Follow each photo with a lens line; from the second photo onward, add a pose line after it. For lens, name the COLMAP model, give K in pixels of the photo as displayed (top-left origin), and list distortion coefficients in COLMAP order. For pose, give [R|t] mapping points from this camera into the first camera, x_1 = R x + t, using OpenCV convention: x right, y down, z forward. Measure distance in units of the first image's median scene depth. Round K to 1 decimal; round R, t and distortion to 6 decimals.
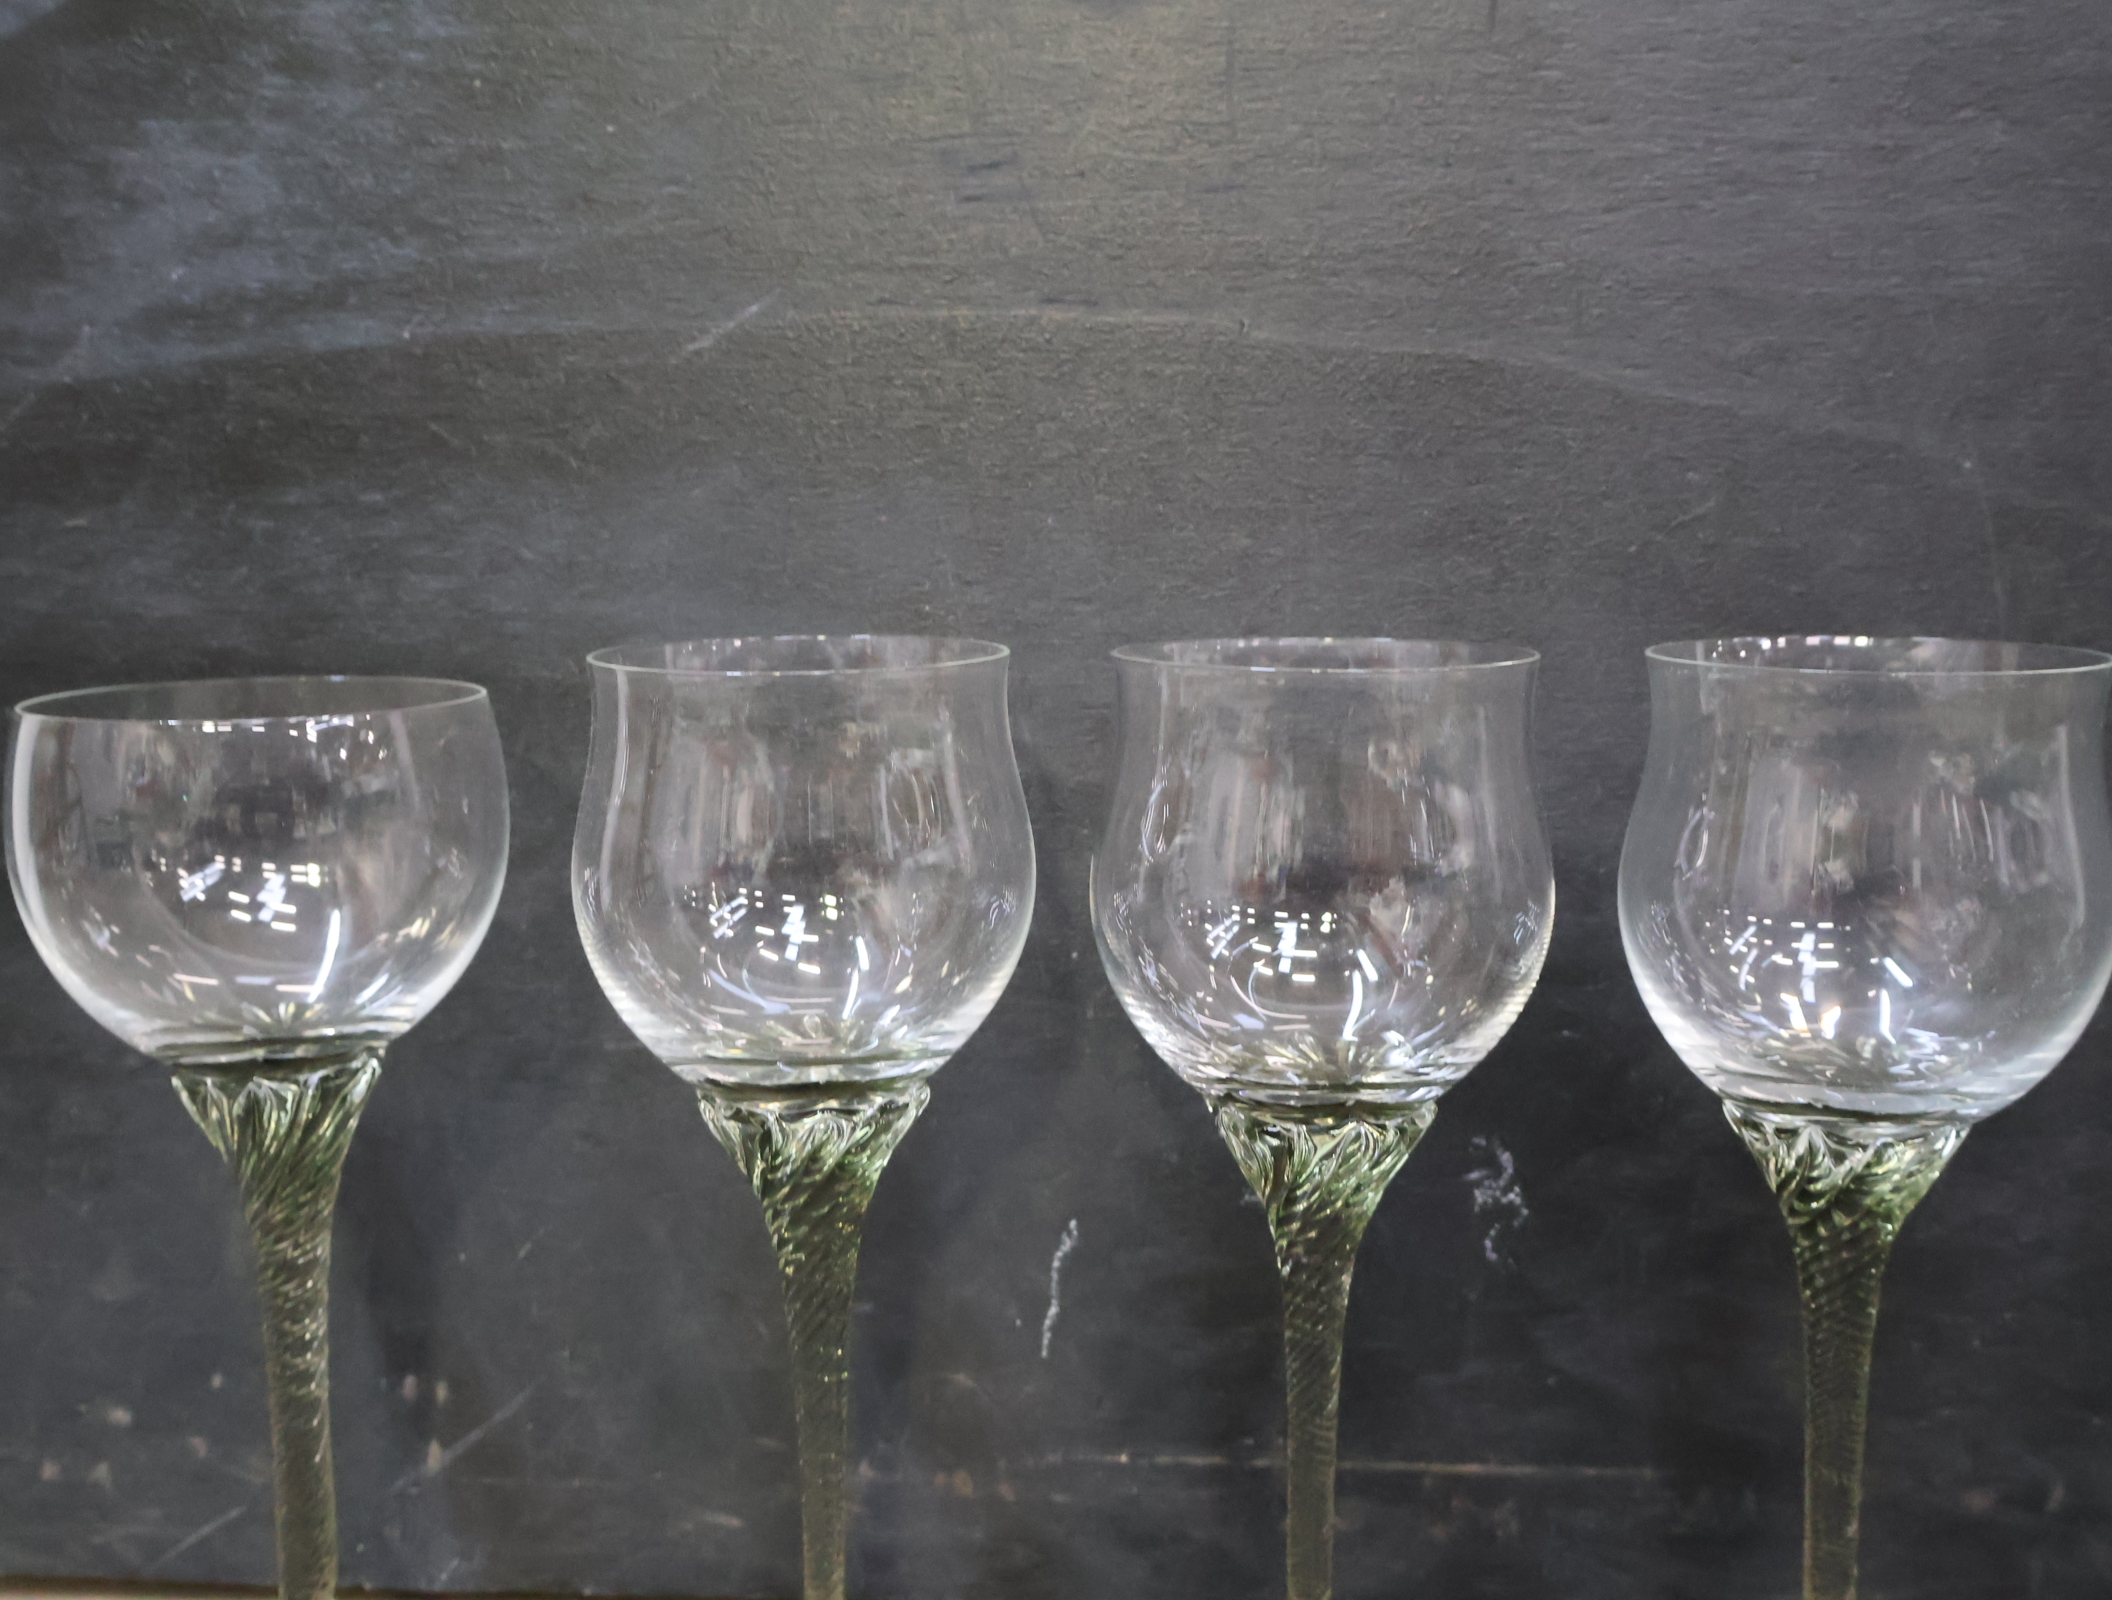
lens RADIAL K [[2336.4, 0, 1033.4], [0, 2336.4, 780.1], [0, 0, 1]] dist [0.007610, 0.000000]
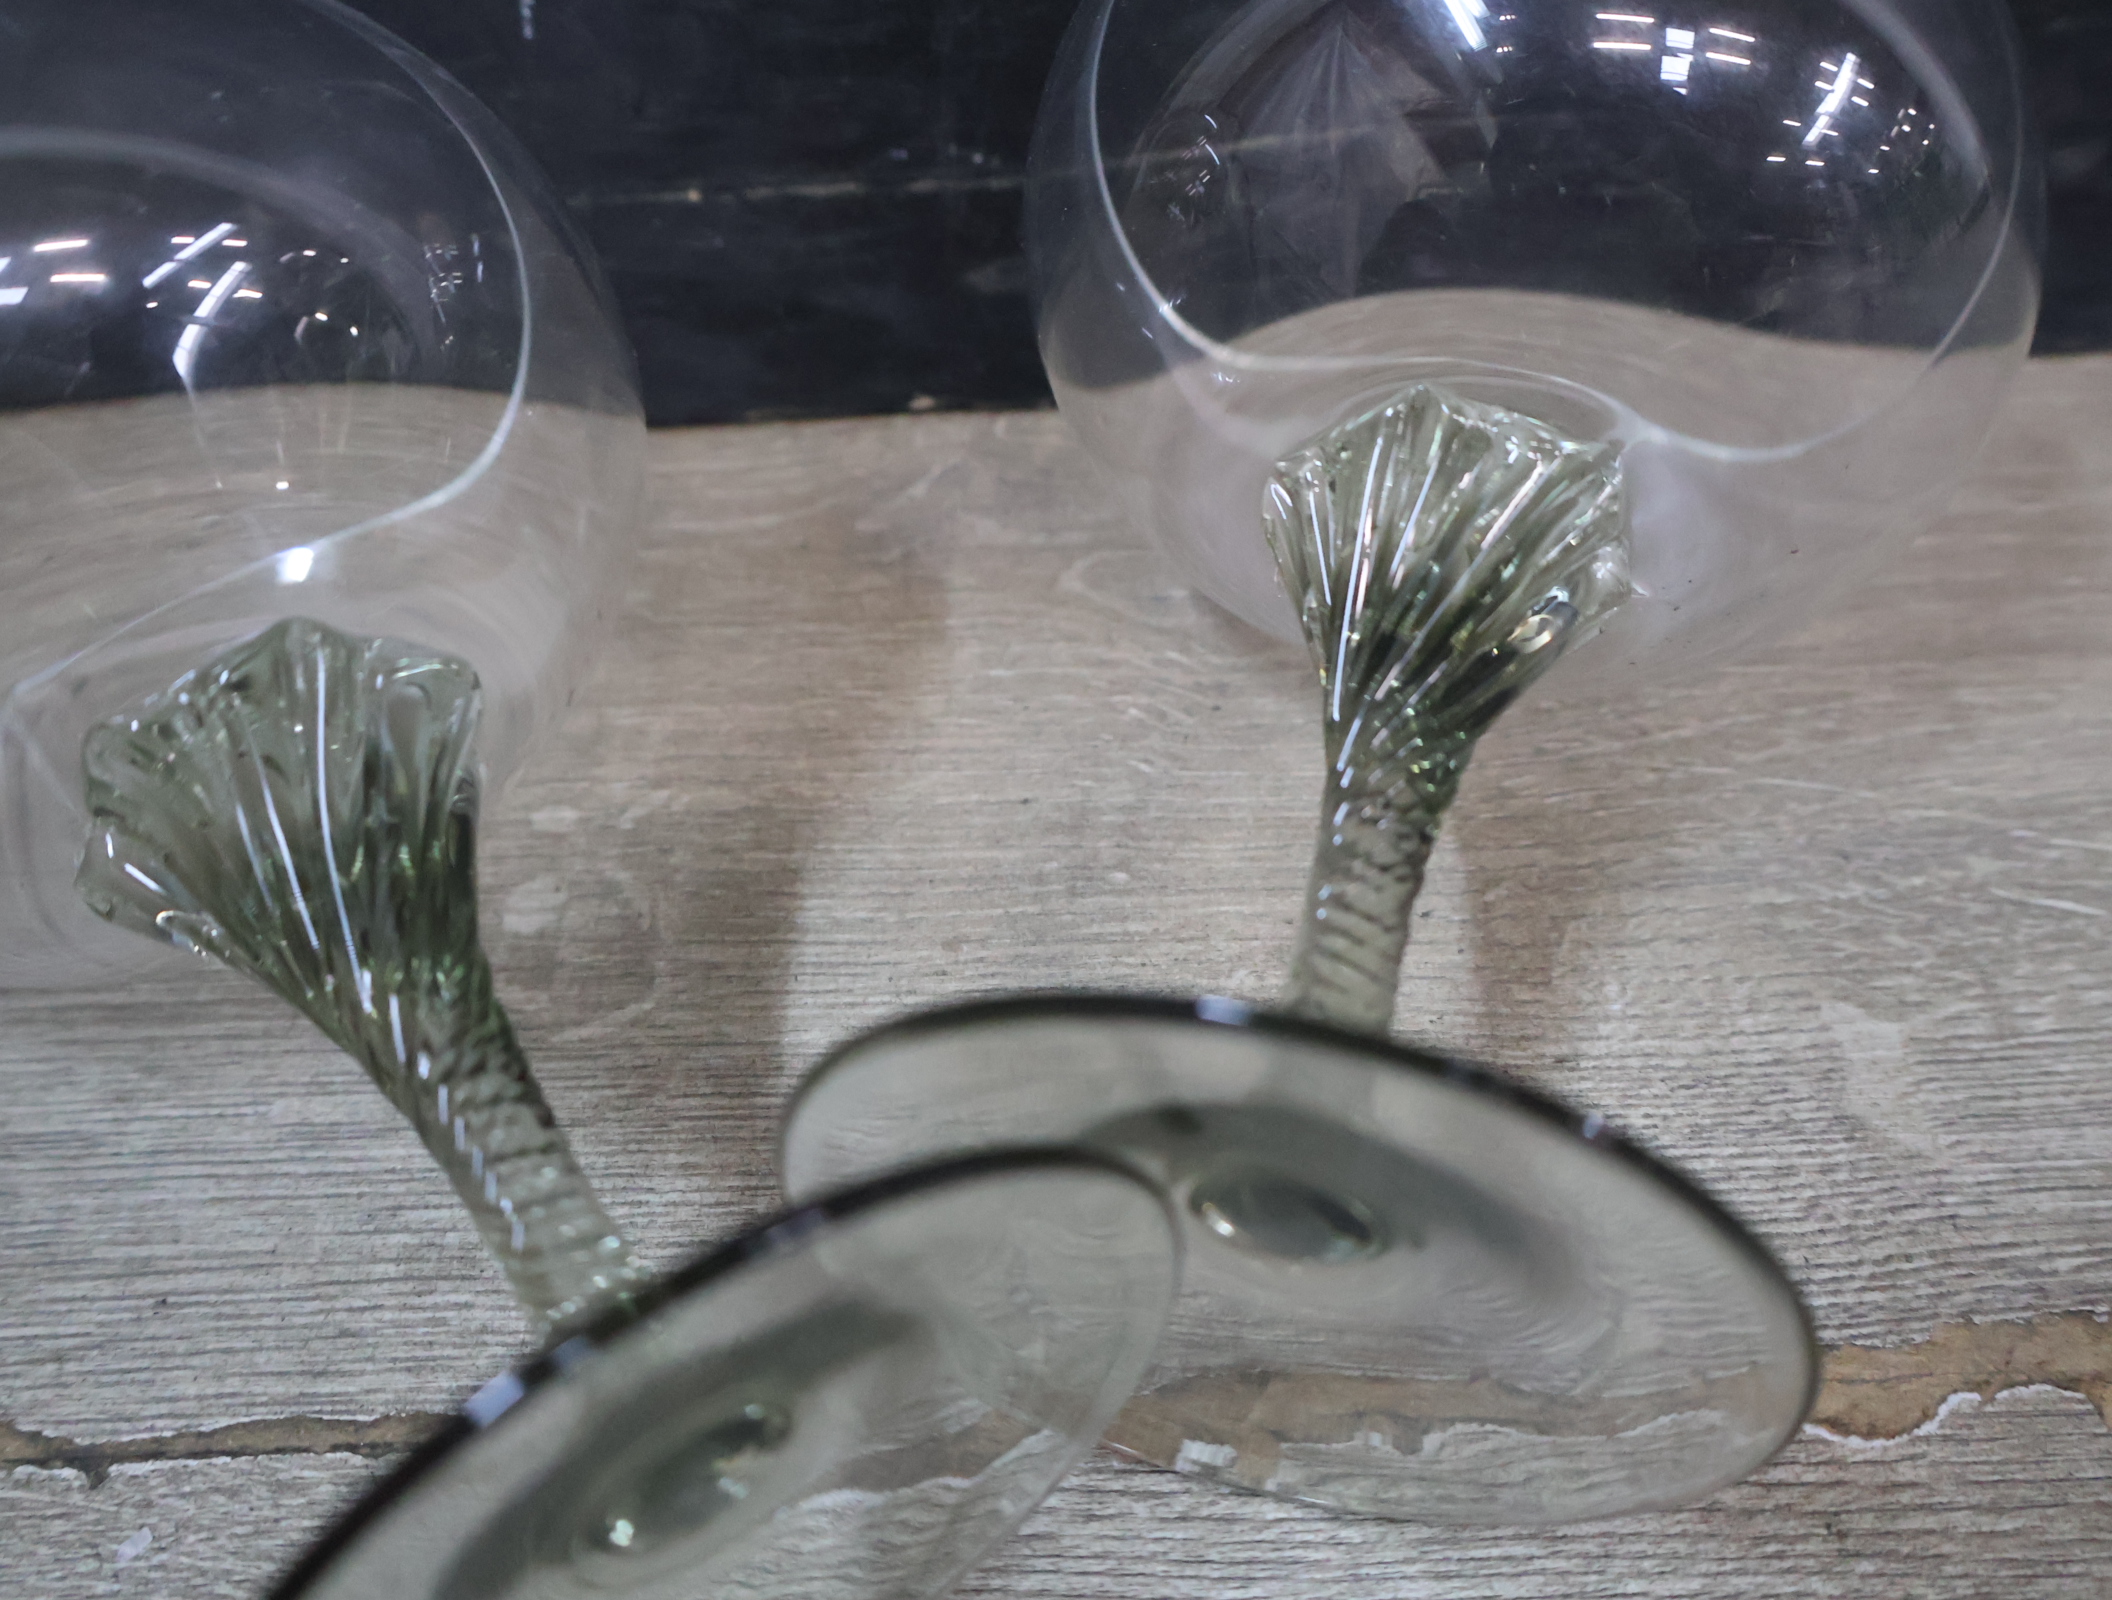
lens RADIAL K [[2336.4, 0, 1051.0], [0, 2336.4, 801.6], [0, 0, 1]] dist [0.007610, 0.000000]
pose [[0.994305, -0.091122, 0.055265, 0.083583], [0.037004, 0.781507, 0.622799, 0.043259], [-0.099940, -0.617207, 0.780428, 0.435833]]
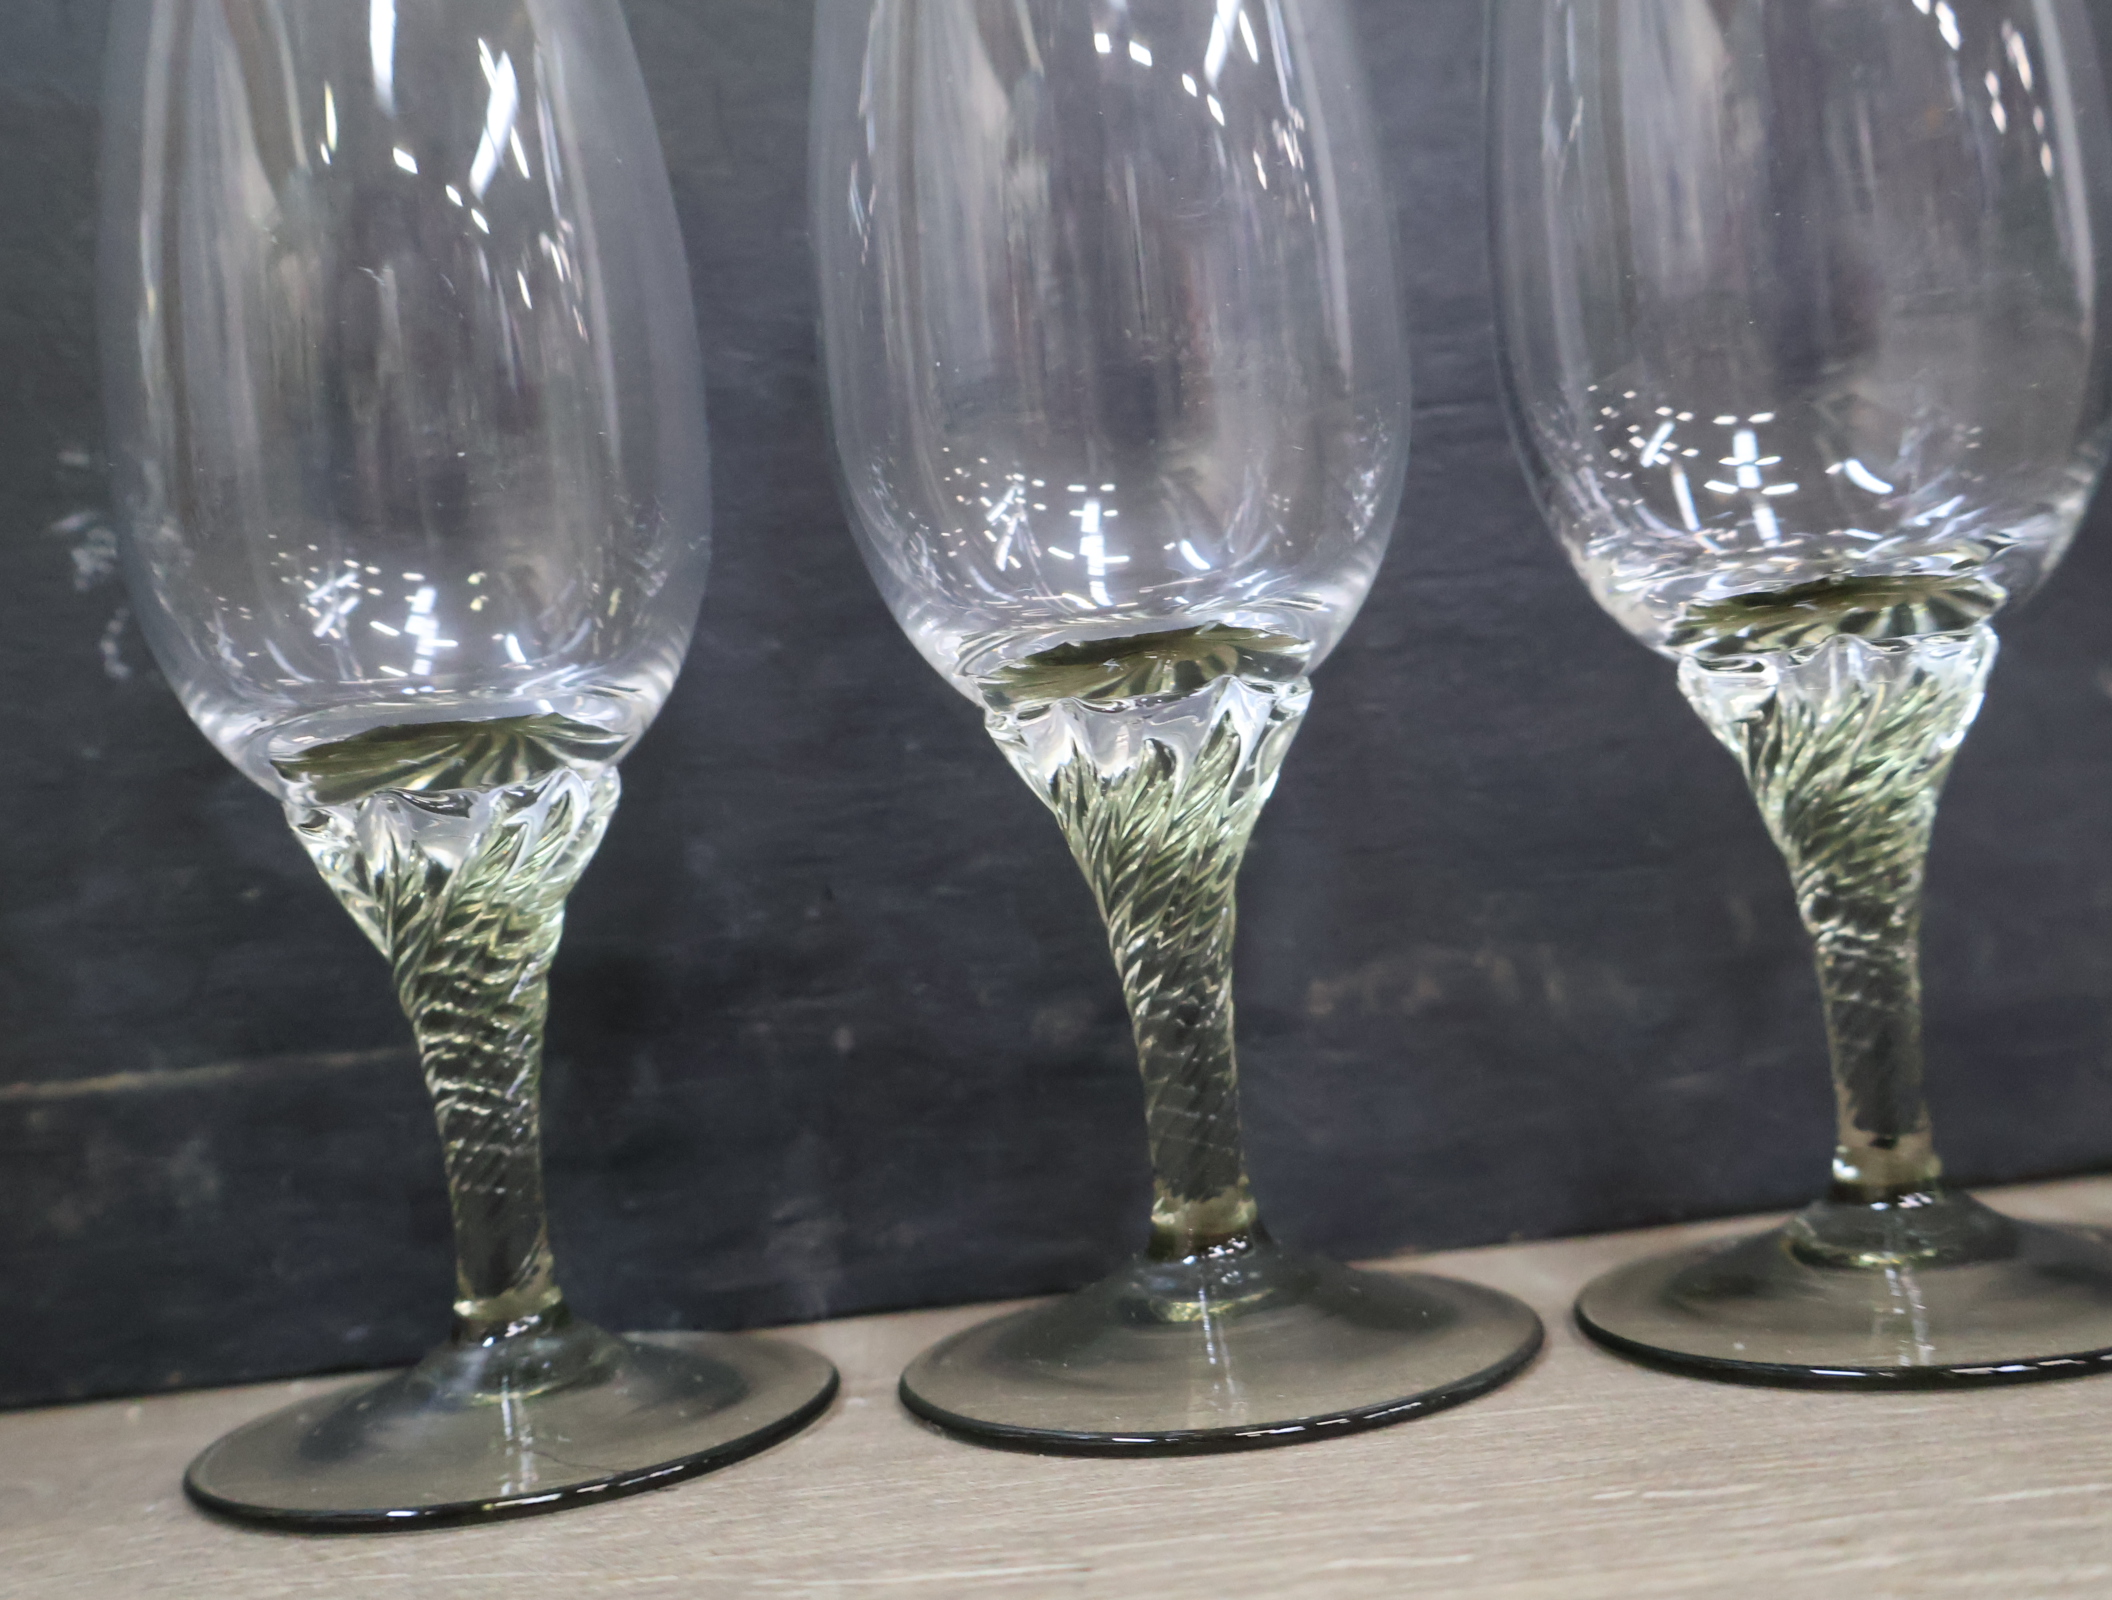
lens RADIAL K [[2336.4, 0, 1073.2], [0, 2336.4, 811.9], [0, 0, 1]] dist [0.007610, 0.000000]
pose [[0.991136, -0.098437, 0.089215, 0.361730], [0.110082, 0.984475, -0.136712, 0.332559], [-0.074373, 0.145321, 0.986585, 0.460178]]
